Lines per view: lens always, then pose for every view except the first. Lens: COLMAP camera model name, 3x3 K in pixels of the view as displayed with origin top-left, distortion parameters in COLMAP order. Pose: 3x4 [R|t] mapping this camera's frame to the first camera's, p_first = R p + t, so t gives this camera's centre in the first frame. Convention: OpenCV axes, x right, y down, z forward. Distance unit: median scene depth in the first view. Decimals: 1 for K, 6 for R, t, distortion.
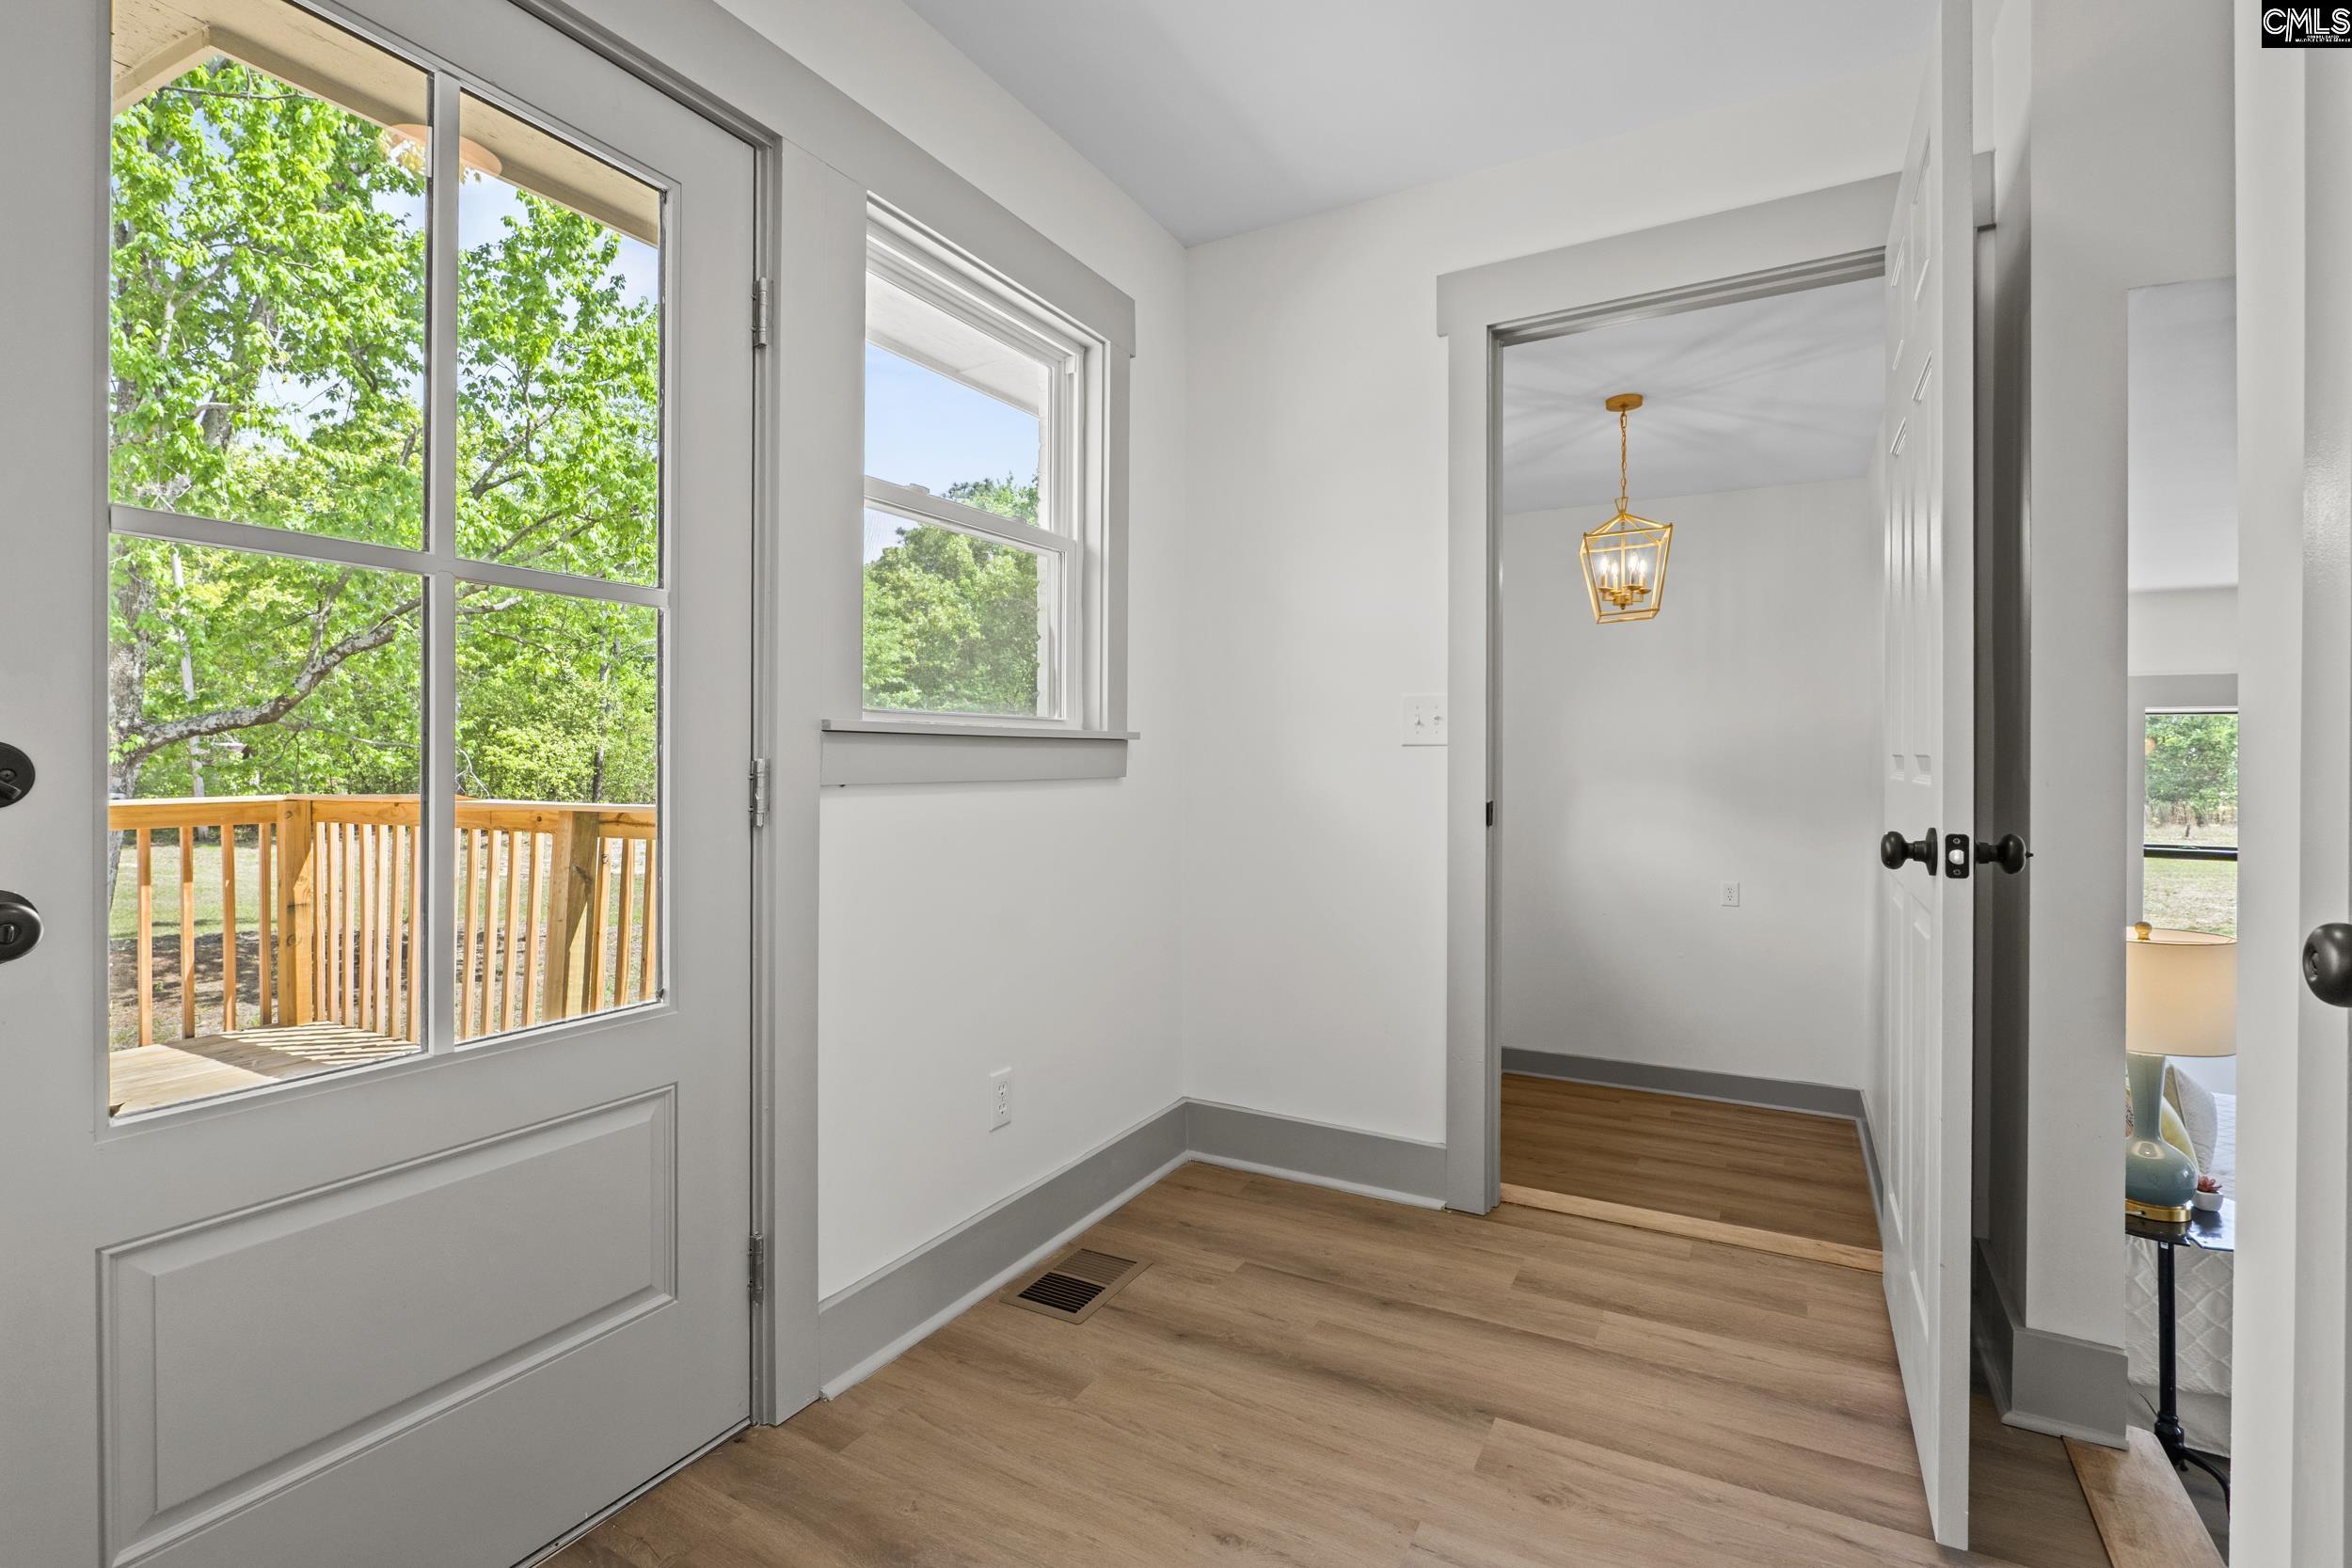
lens RADIAL K [[1077.7, 0, 1170.2], [0, 1077.7, 762.2], [0, 0, 1]] dist [-0.010608, 0.001076]
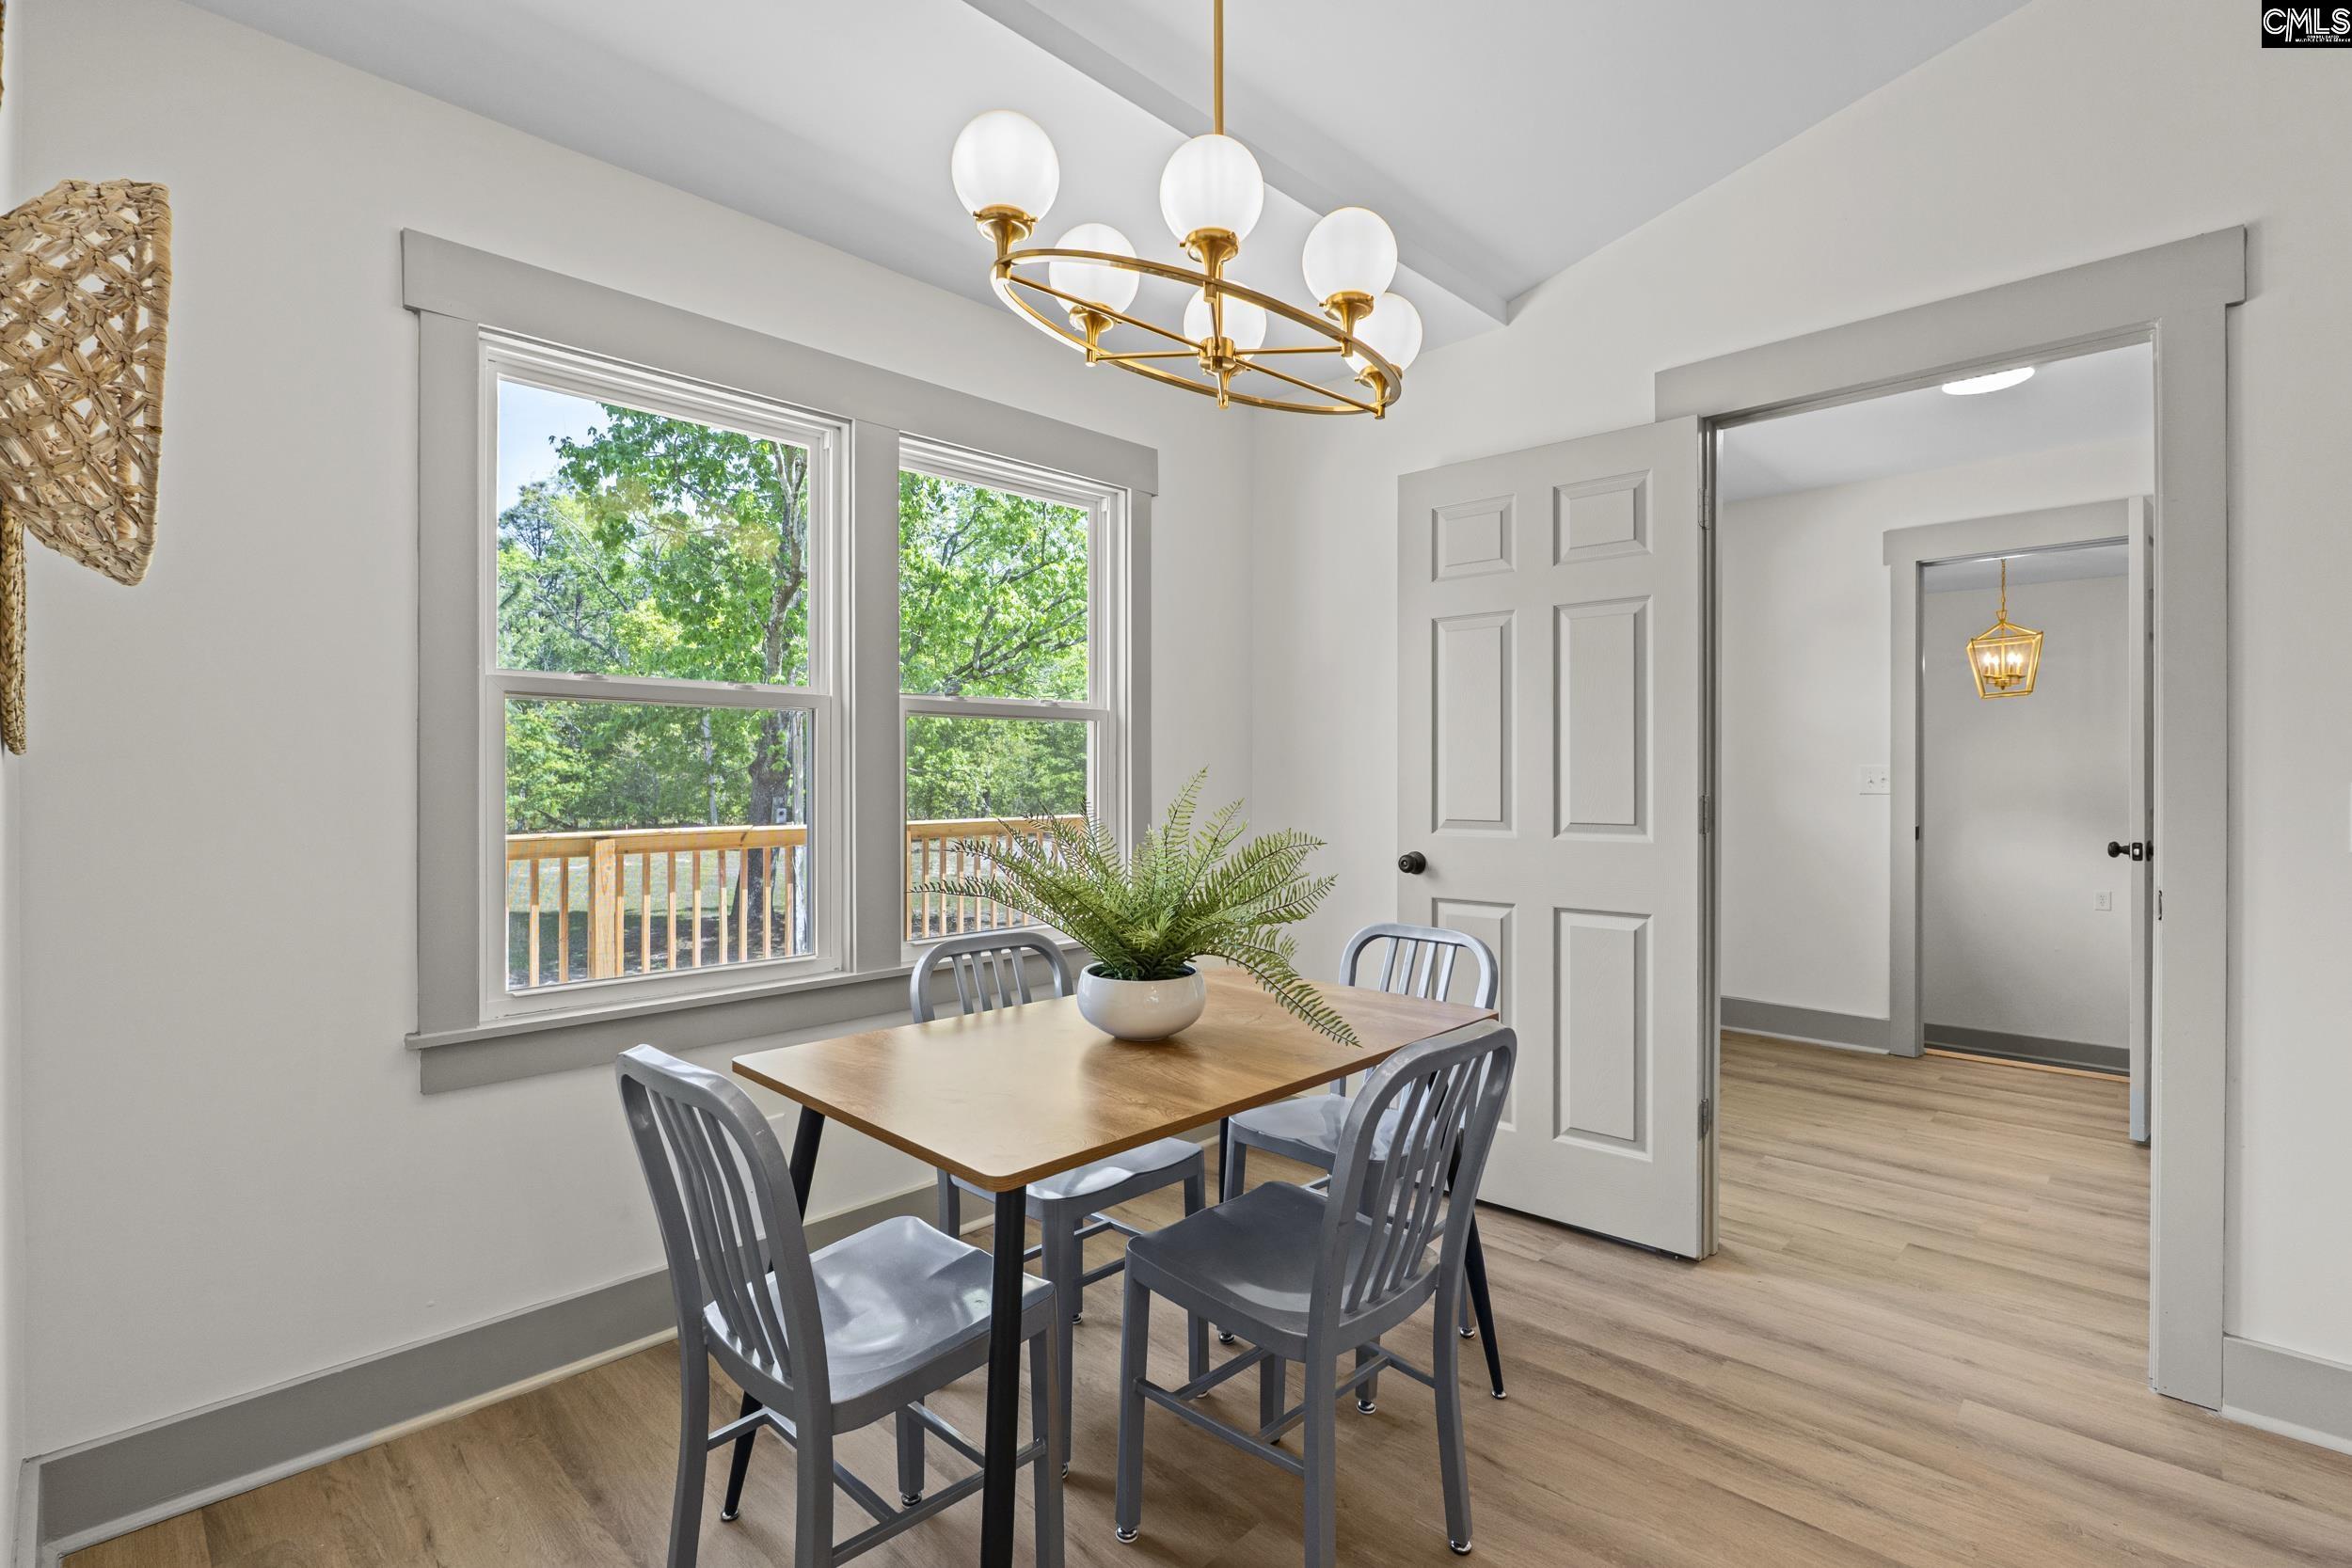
lens RADIAL K [[1077.7, 0, 1174.1], [0, 1077.7, 782.6], [0, 0, 1]] dist [-0.010608, 0.001076]
pose [[0.966433, -0.008401, -0.256781, -0.427421], [0.010873, 0.999907, 0.008207, -0.061807], [0.256689, -0.010724, 0.966435, -1.009680]]
